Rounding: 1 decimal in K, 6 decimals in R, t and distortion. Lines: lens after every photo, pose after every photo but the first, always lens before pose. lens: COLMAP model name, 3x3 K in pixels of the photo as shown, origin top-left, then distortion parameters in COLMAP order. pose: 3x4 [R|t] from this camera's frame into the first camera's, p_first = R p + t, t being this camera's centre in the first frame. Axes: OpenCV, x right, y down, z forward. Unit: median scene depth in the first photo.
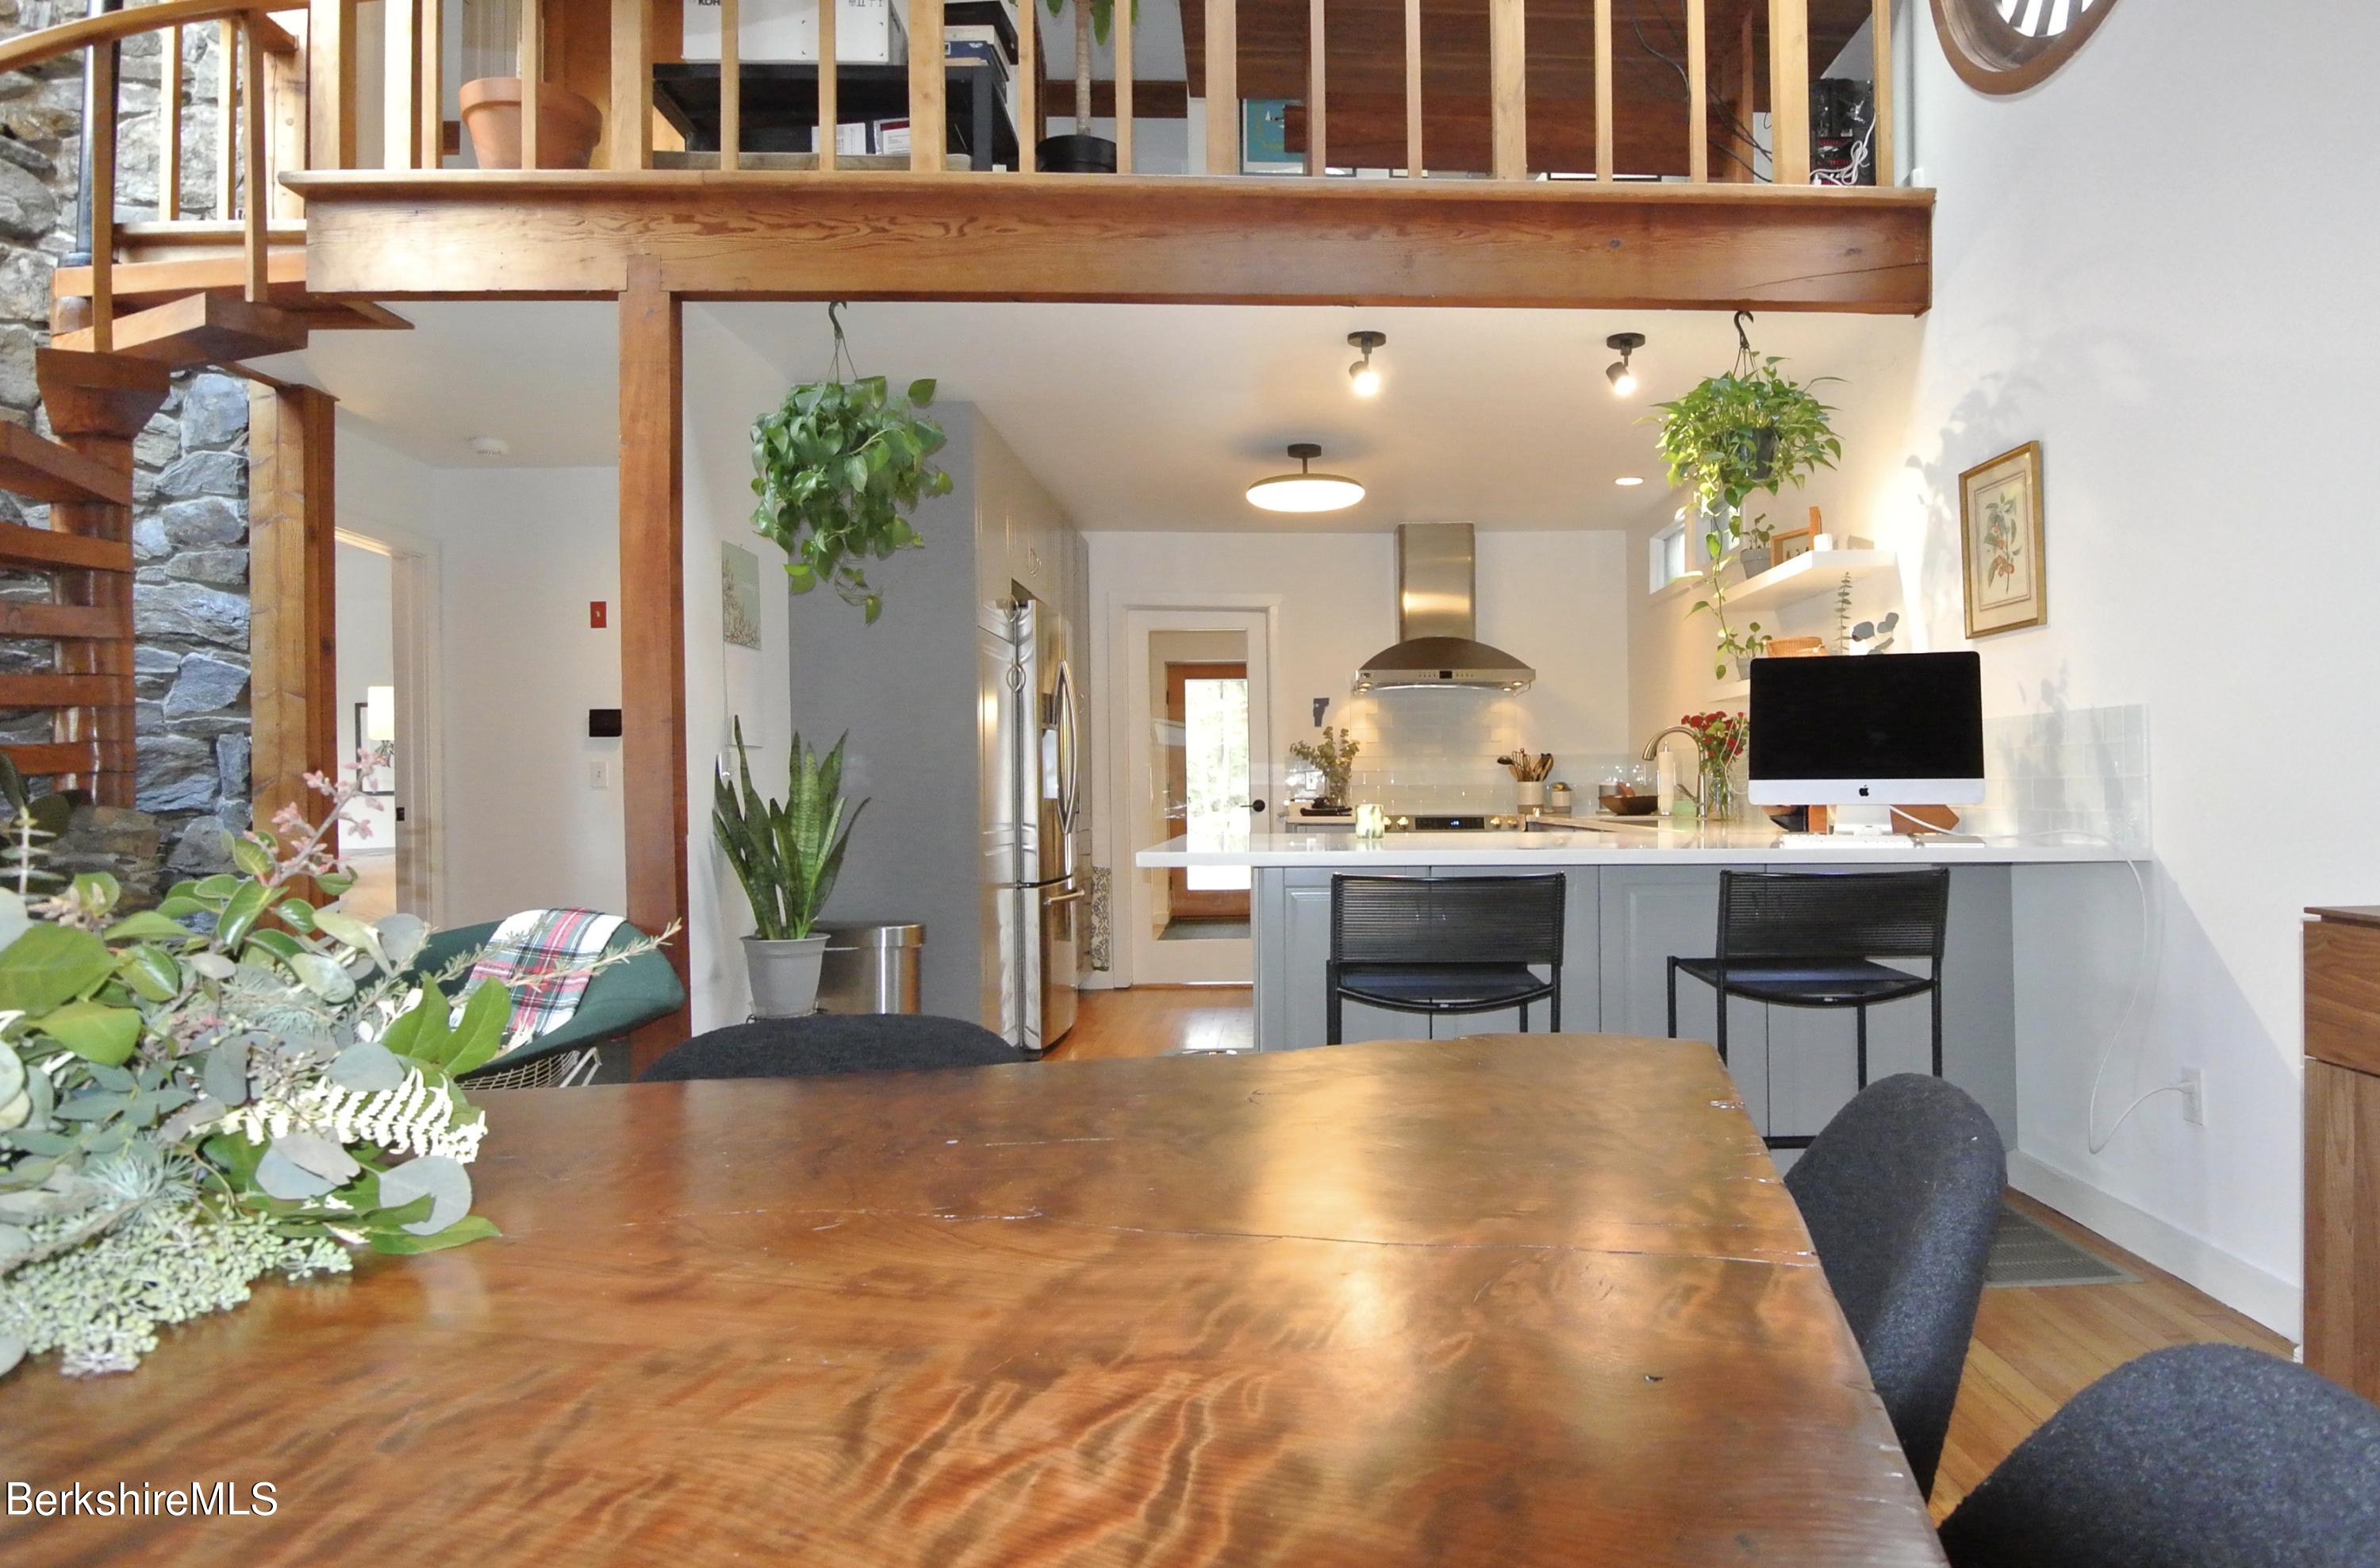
lens RADIAL K [[1438.6, 0, 1339.7], [0, 1438.6, 802.6], [0, 0, 1]] dist [-0.015800, -0.001023]
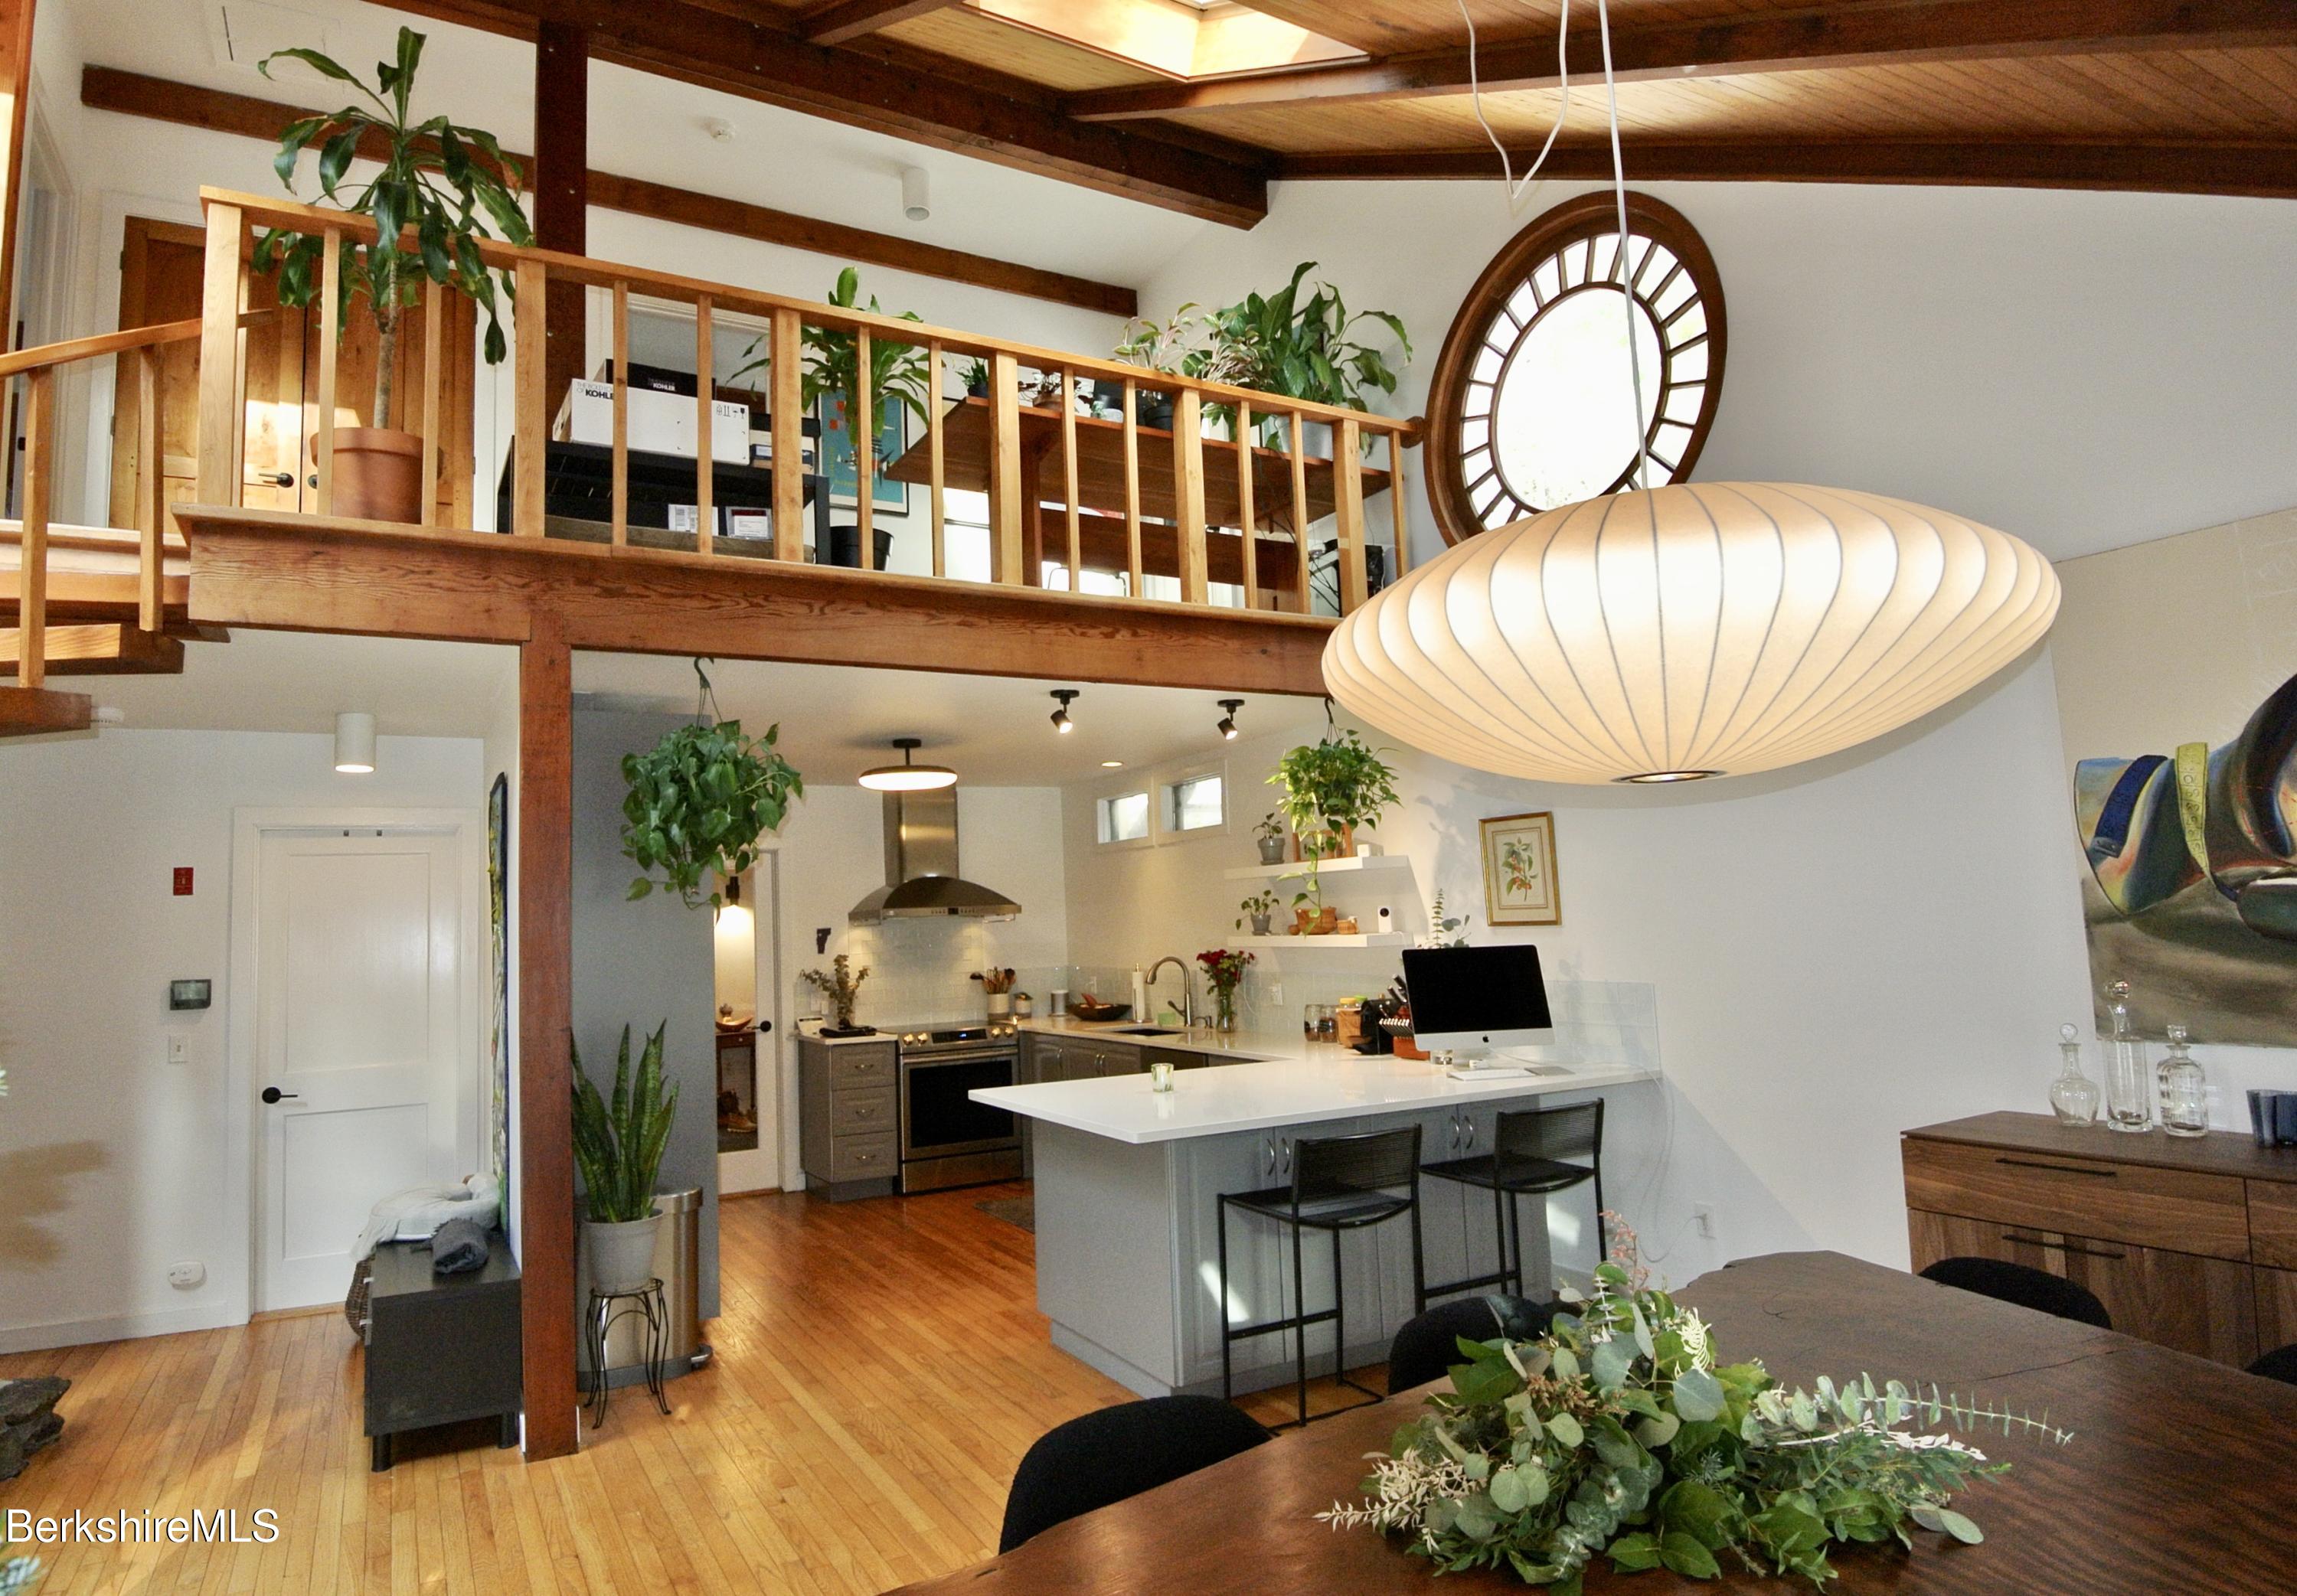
lens RADIAL K [[1321.2, 0, 1108.0], [0, 1321.2, 786.0], [0, 0, 1]] dist [-0.019113, -0.003678]
pose [[0.897011, 0.018754, 0.441611, -0.387386], [0.035277, 0.992875, -0.113819, -0.080902], [-0.440599, 0.117676, 0.889958, -0.067830]]
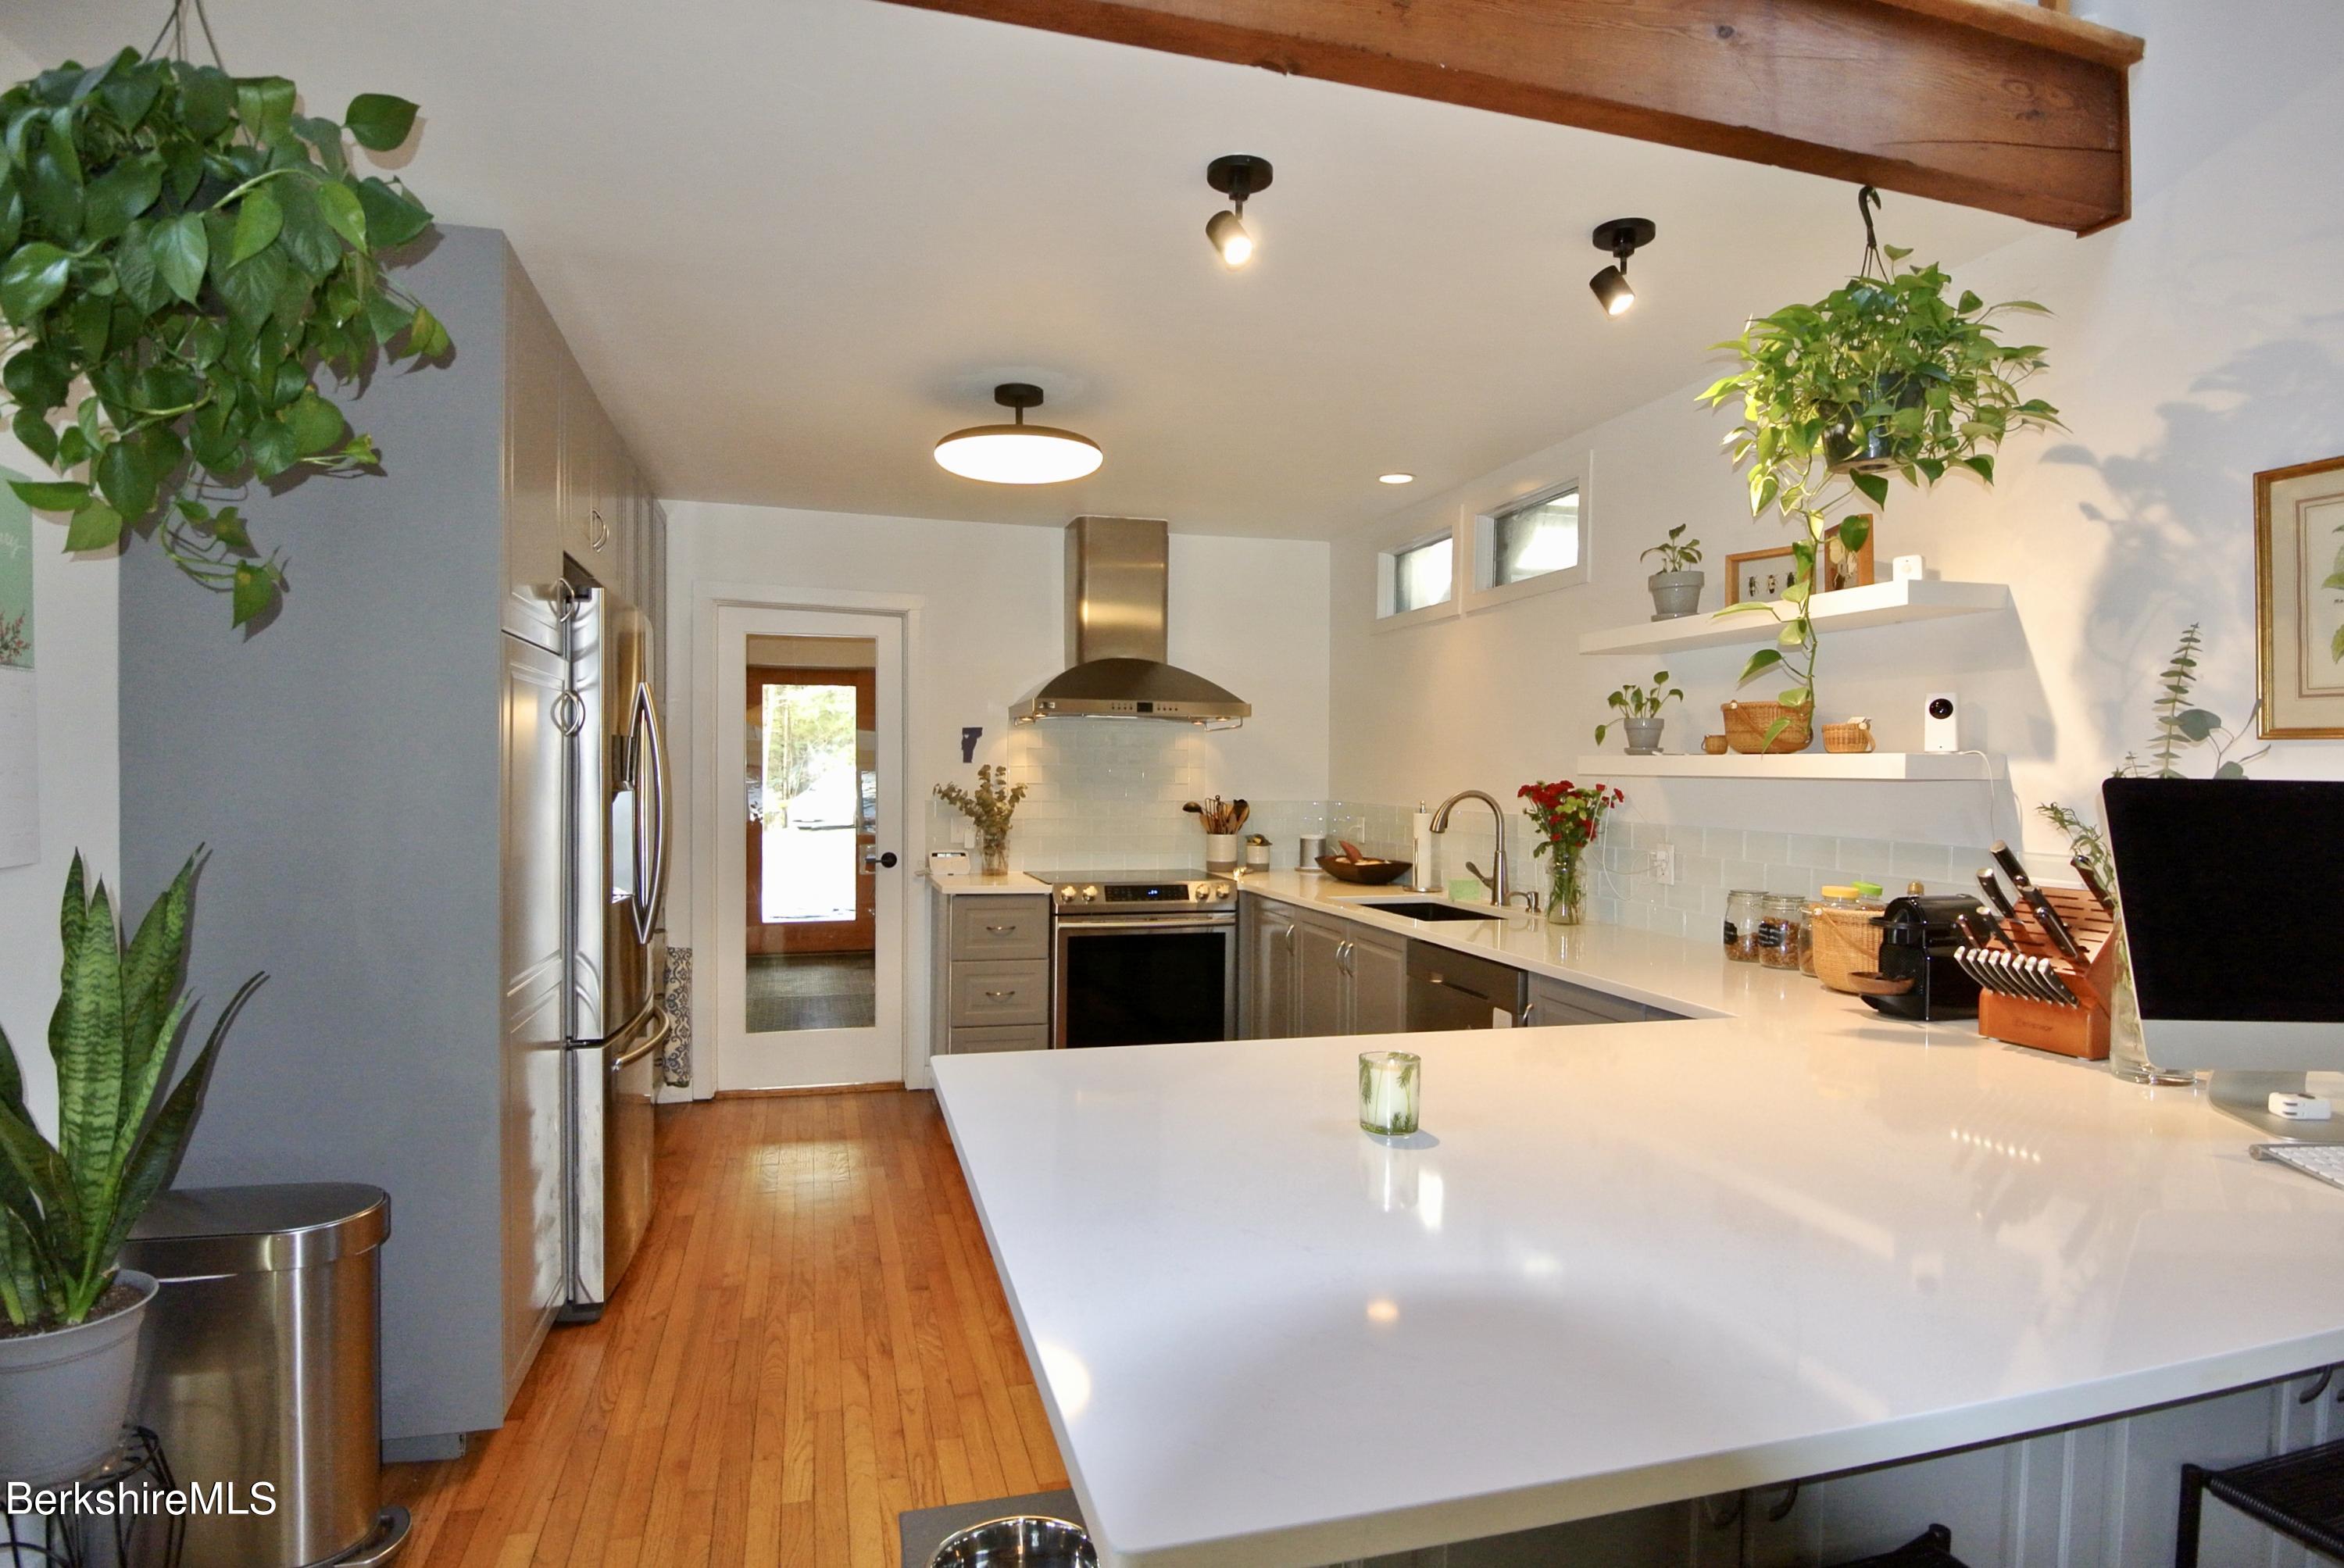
lens RADIAL K [[1249.3, 0, 1170.6], [0, 1249.3, 779.7], [0, 0, 1]] dist [-0.007668, -0.021984]
pose [[0.970201, 0.015976, 0.241775, -0.103121], [-0.015845, 0.999871, -0.002488, -0.060787], [-0.241784, -0.001417, 0.970329, 0.416261]]
